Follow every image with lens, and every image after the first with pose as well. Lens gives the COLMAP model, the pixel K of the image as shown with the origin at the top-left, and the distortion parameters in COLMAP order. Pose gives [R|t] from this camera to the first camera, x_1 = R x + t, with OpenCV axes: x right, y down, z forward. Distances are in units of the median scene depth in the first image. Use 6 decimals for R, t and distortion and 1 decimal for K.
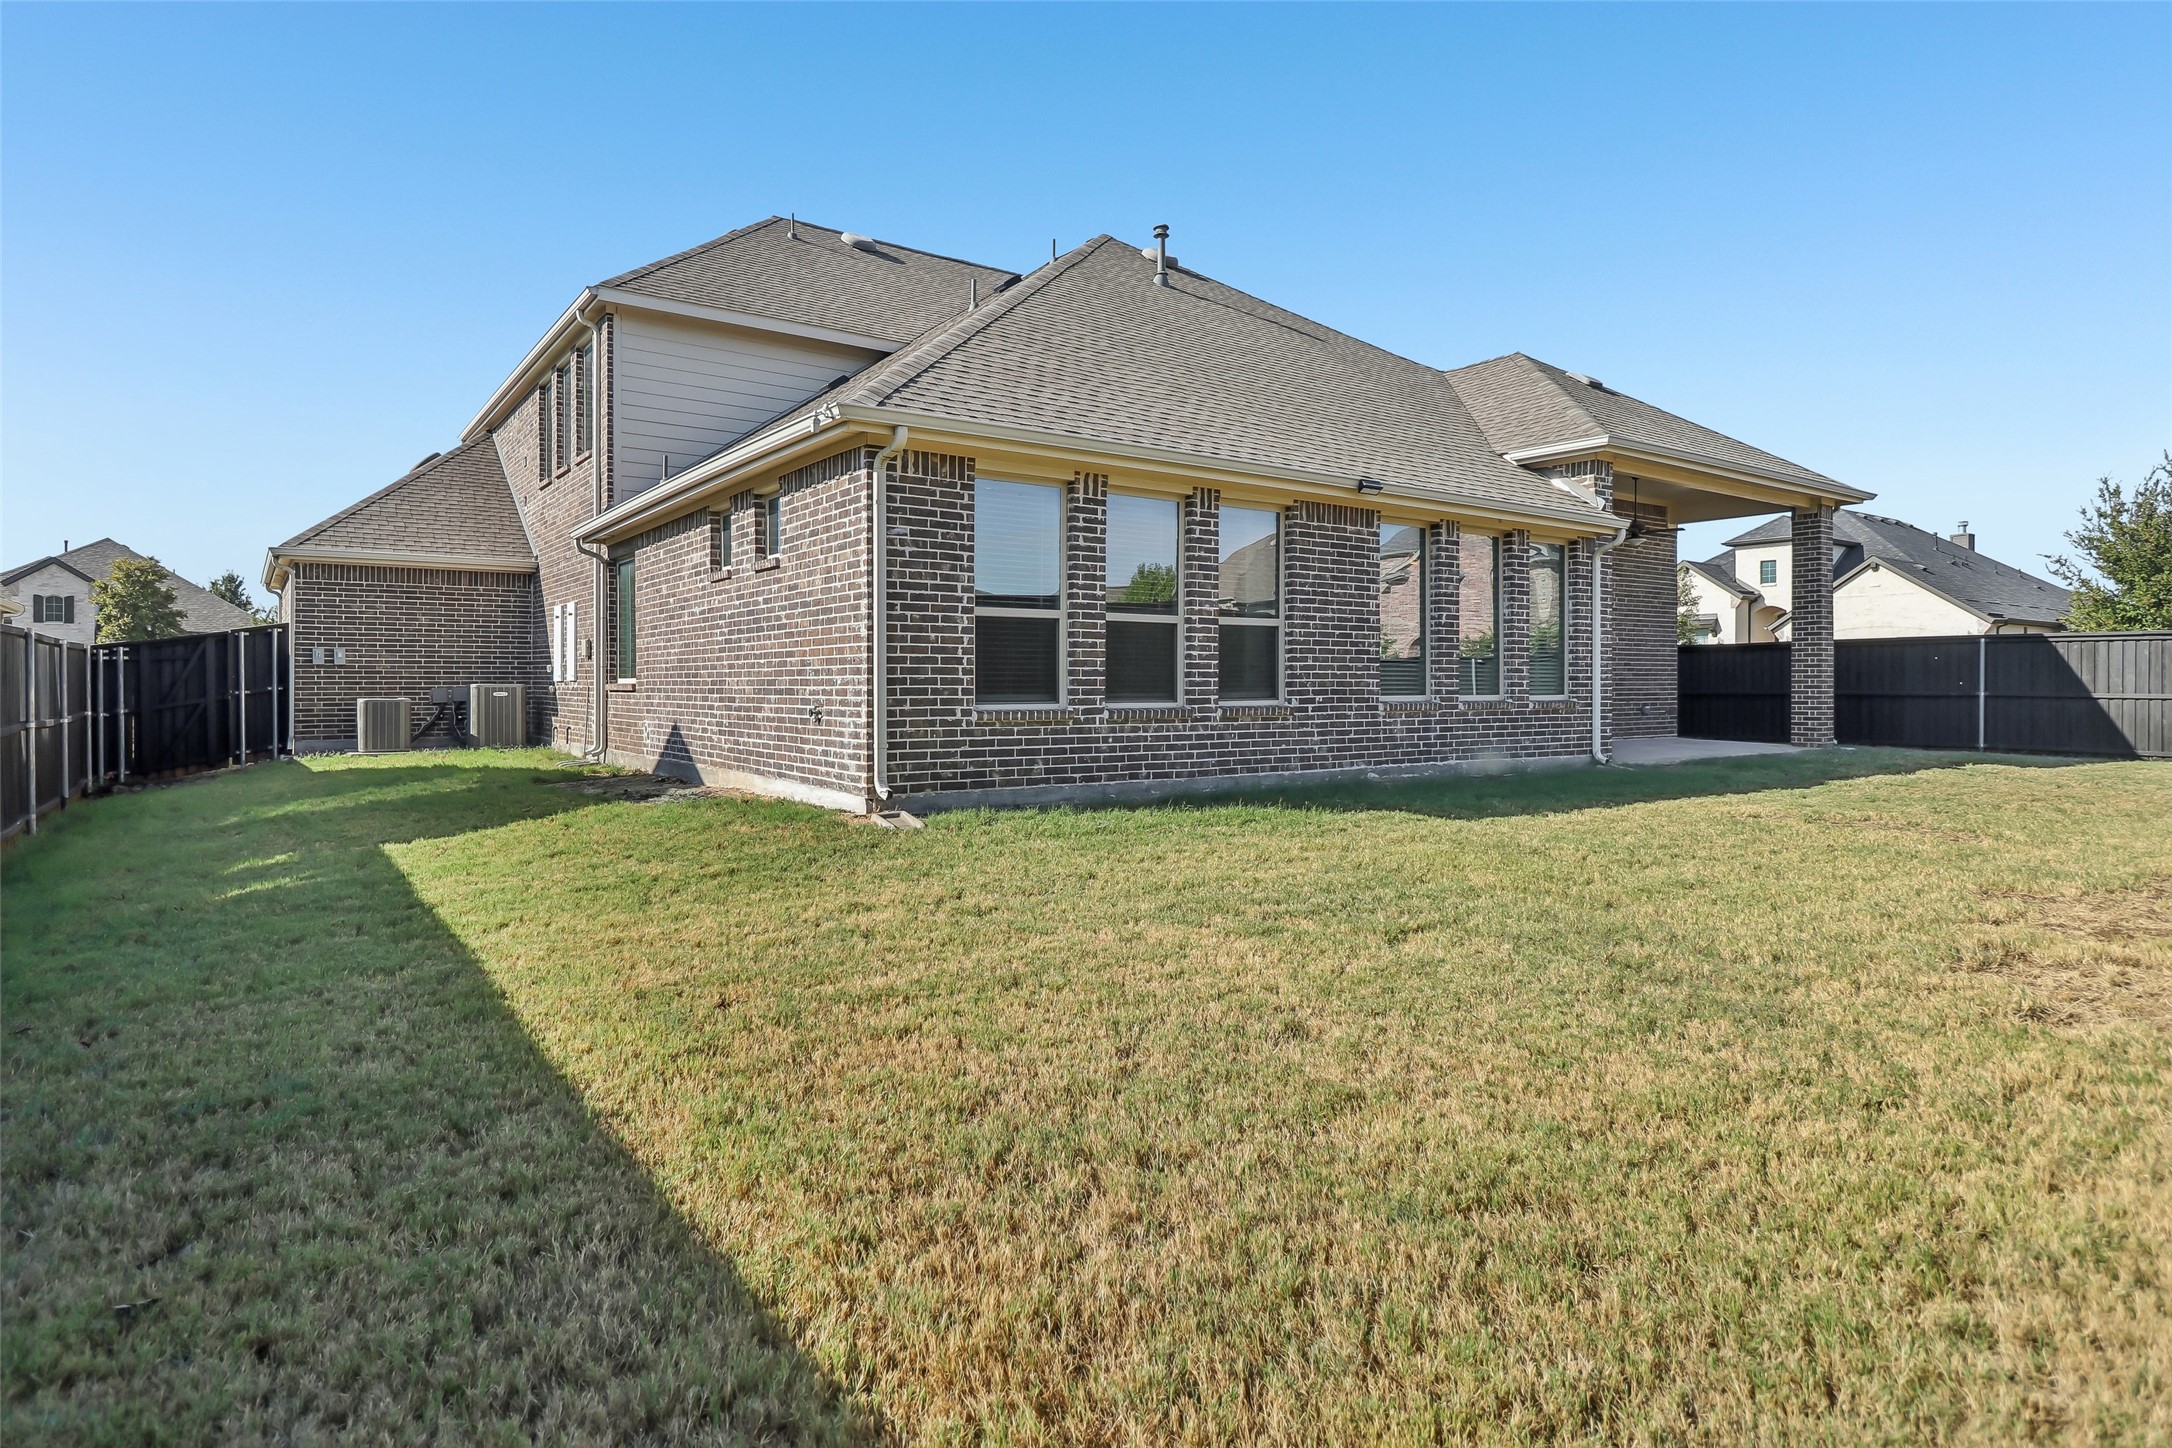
lens RADIAL K [[1181.0, 0, 1086.1], [0, 1181.0, 693.1], [0, 0, 1]] dist [-0.000032, -0.000002]
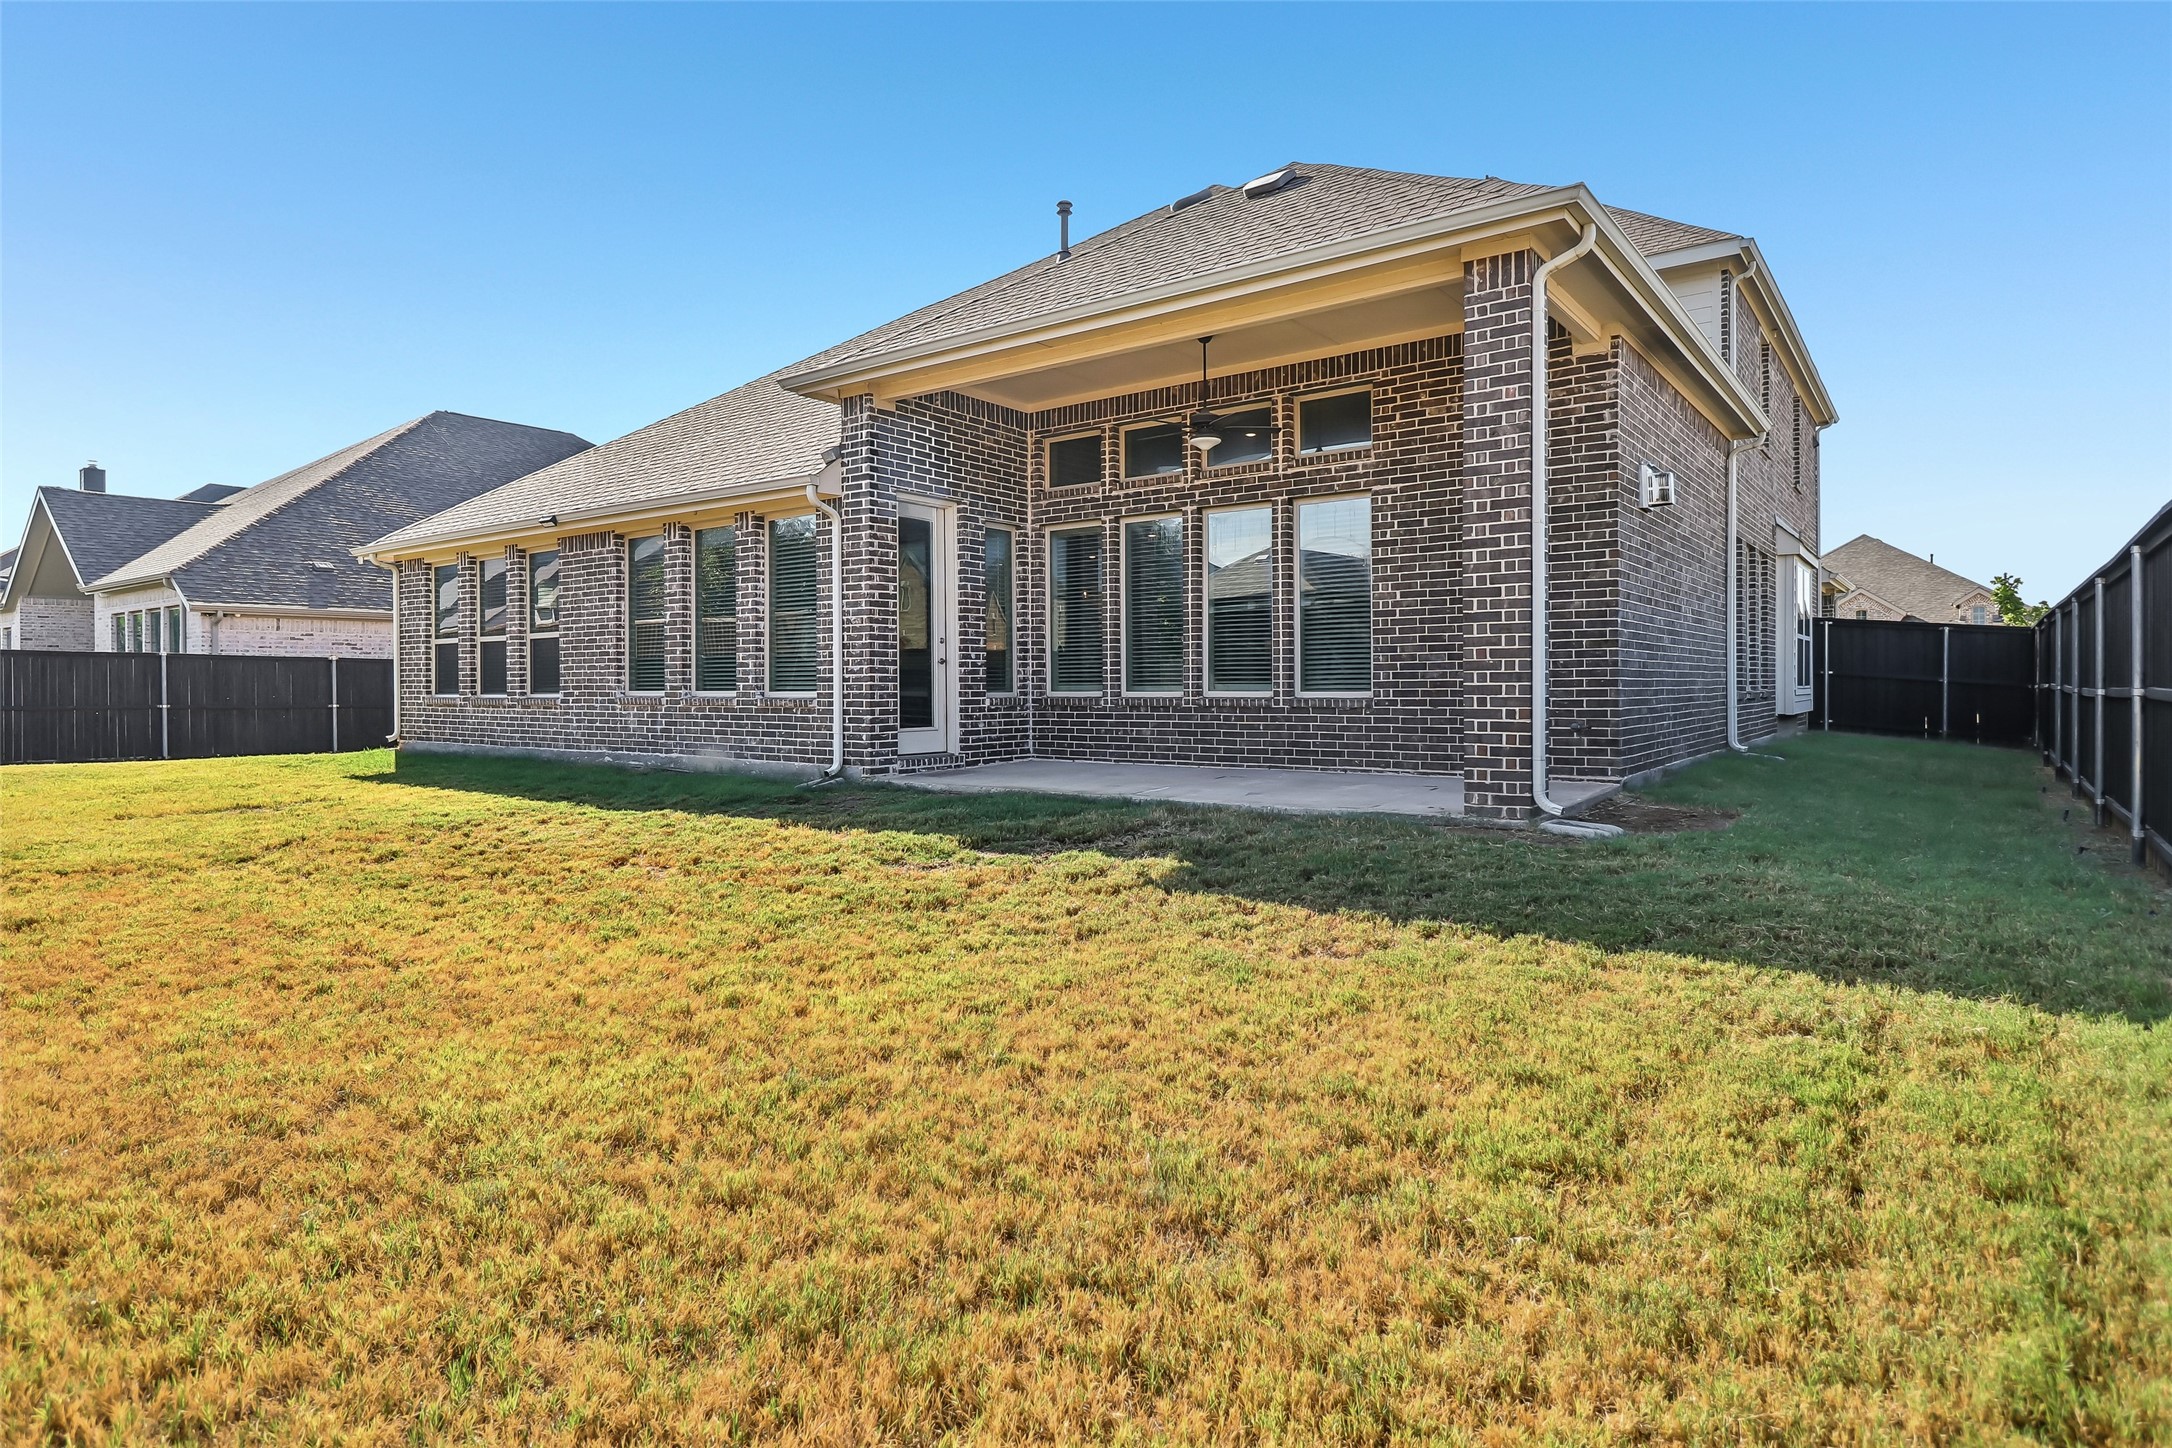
lens RADIAL K [[1181.0, 0, 1086.1], [0, 1181.0, 693.1], [0, 0, 1]] dist [-0.000032, -0.000002]
pose [[0.304482, 0.010864, -0.952456, 1.386064], [0.003887, 0.999912, 0.012648, -0.007866], [0.952510, -0.007554, 0.304413, 1.010858]]
